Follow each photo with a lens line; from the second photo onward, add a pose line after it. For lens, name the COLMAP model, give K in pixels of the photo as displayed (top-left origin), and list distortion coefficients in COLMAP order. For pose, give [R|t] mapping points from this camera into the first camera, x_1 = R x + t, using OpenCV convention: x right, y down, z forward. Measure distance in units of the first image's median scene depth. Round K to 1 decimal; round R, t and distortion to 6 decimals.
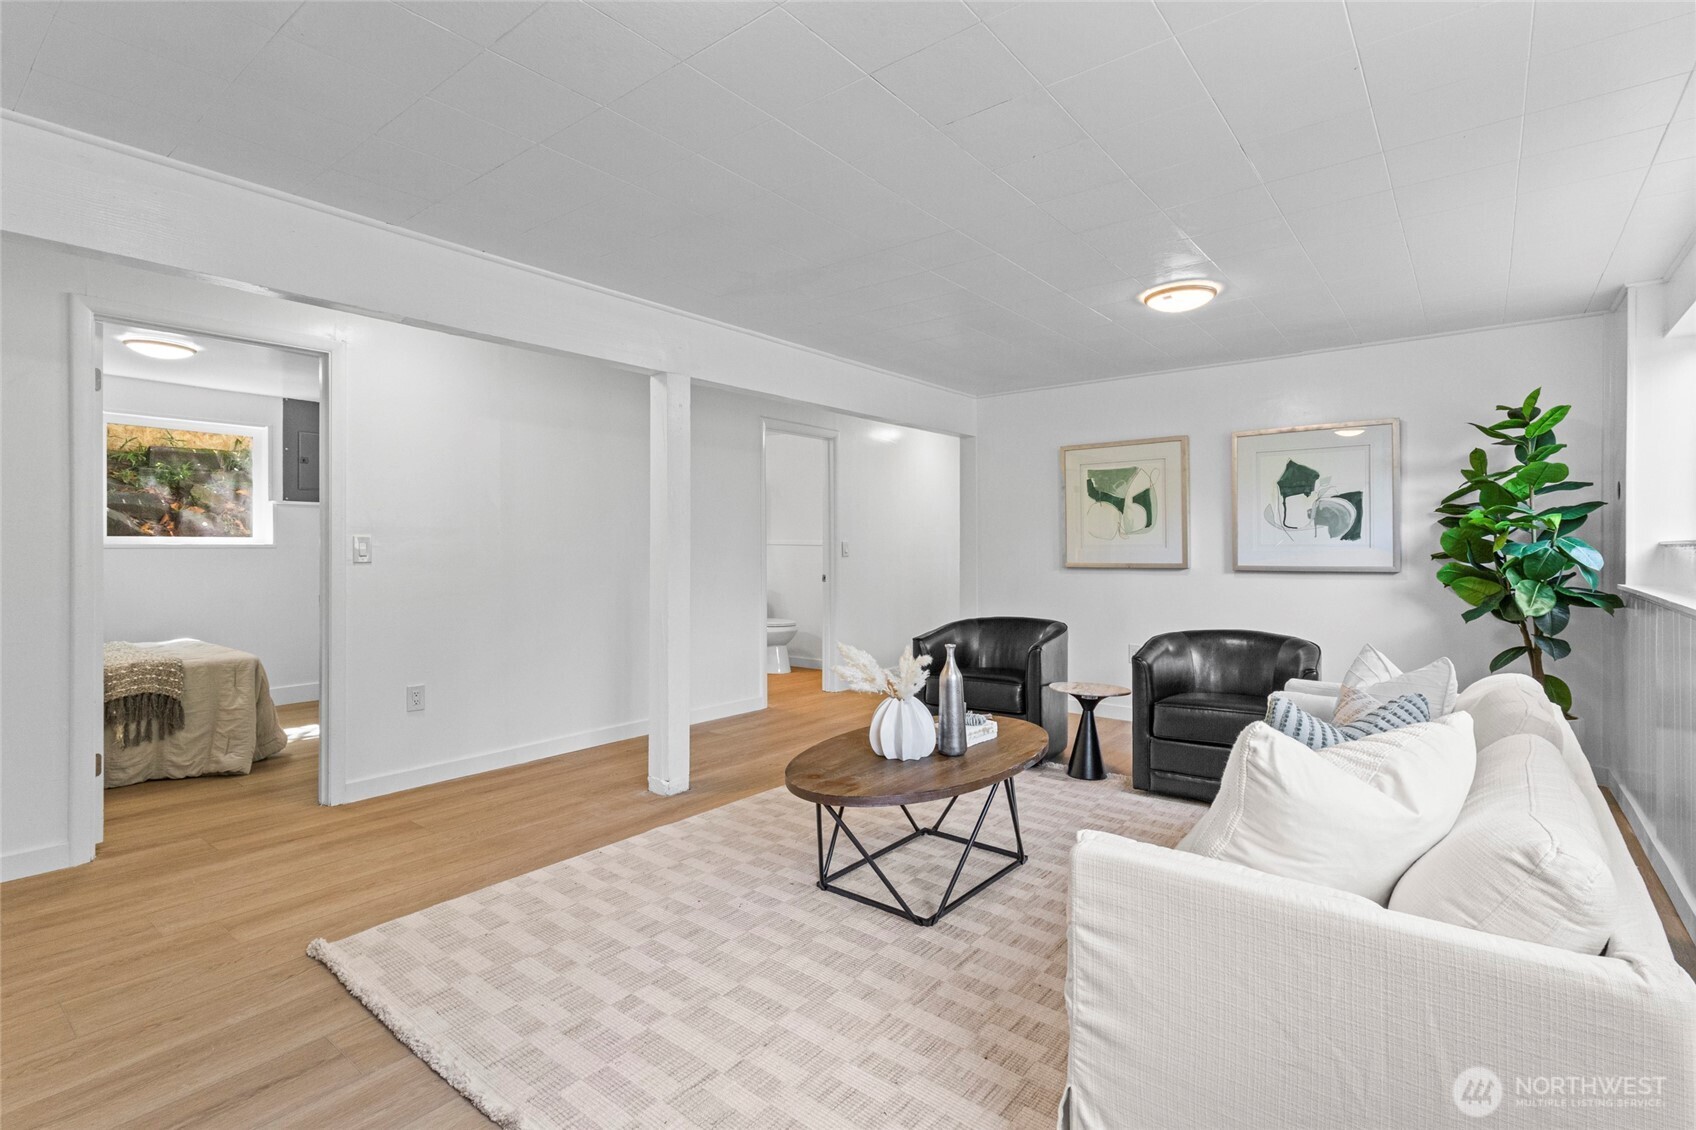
lens RADIAL K [[789.4, 0, 848.0], [0, 789.4, 565.0], [0, 0, 1]] dist [0.008721, 0.000202]
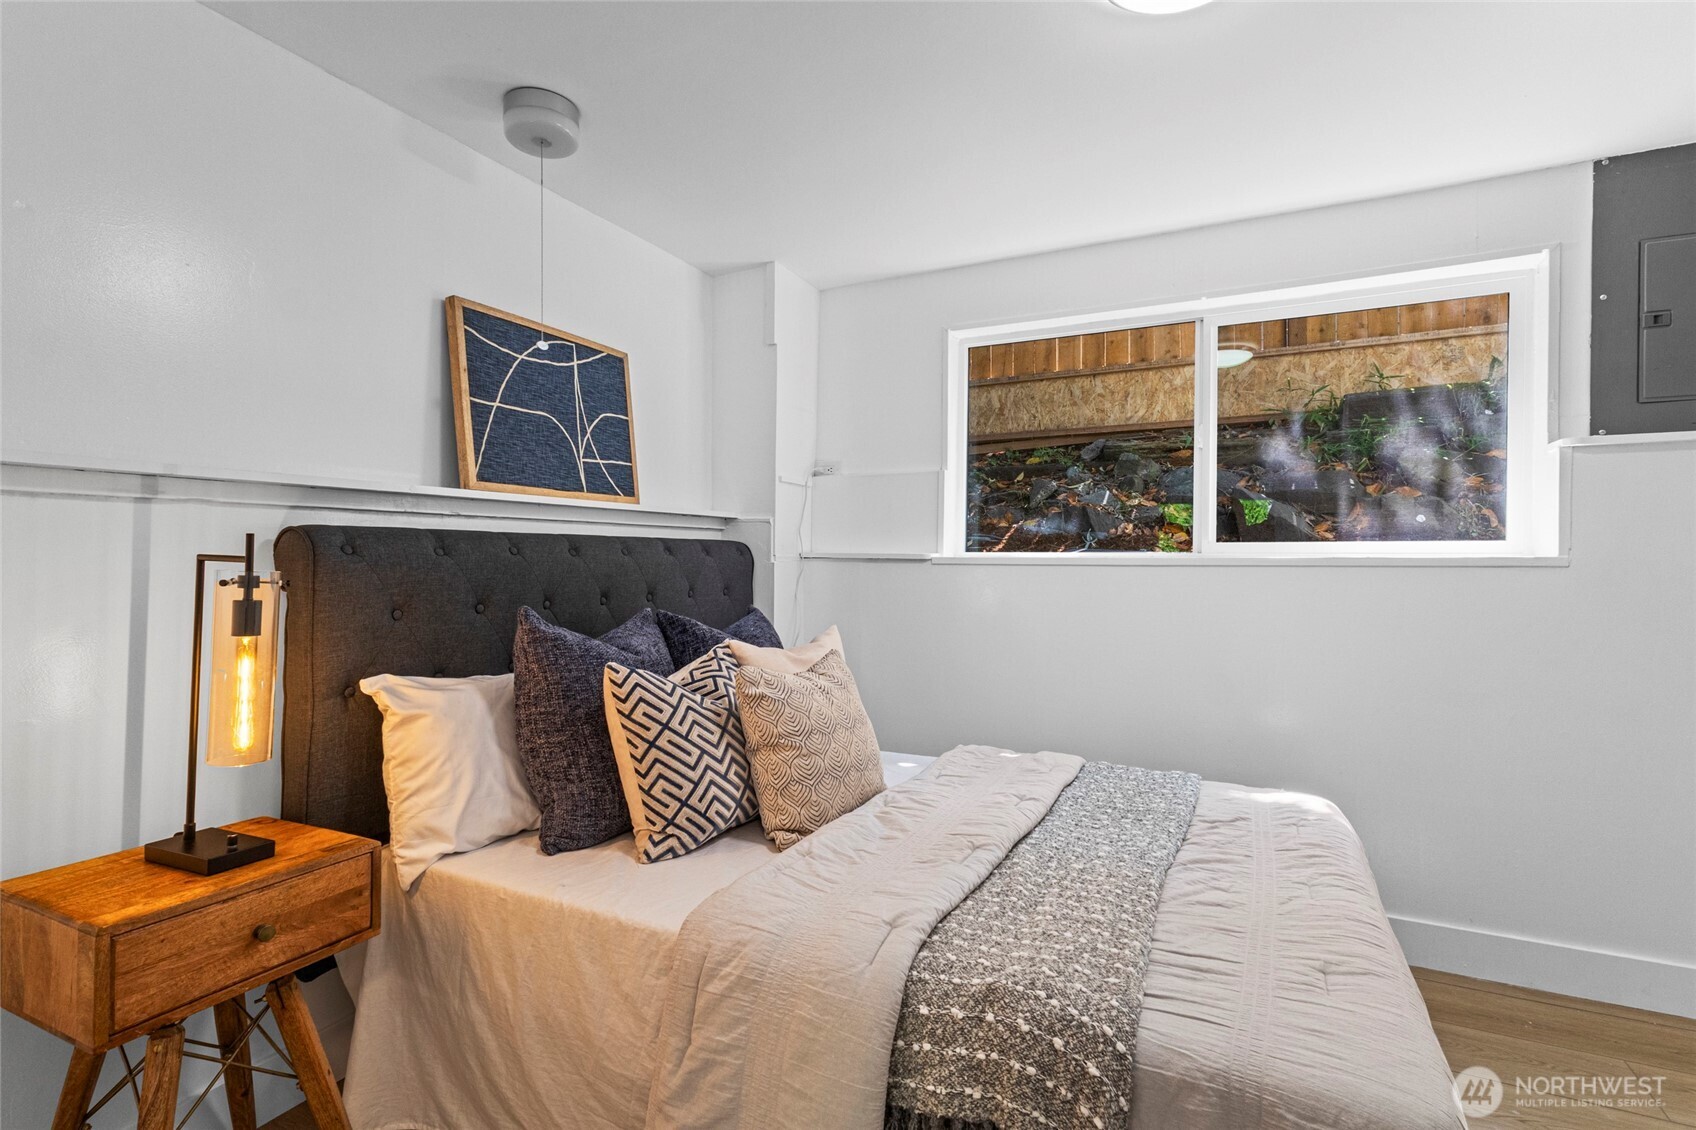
lens RADIAL K [[789.4, 0, 848.0], [0, 789.4, 565.0], [0, 0, 1]] dist [0.008721, 0.000202]
pose [[0.211031, 0.004318, -0.977470, -0.652537], [-0.020643, 0.999787, -0.000040, -0.021287], [0.977261, 0.020187, 0.211075, 0.904900]]
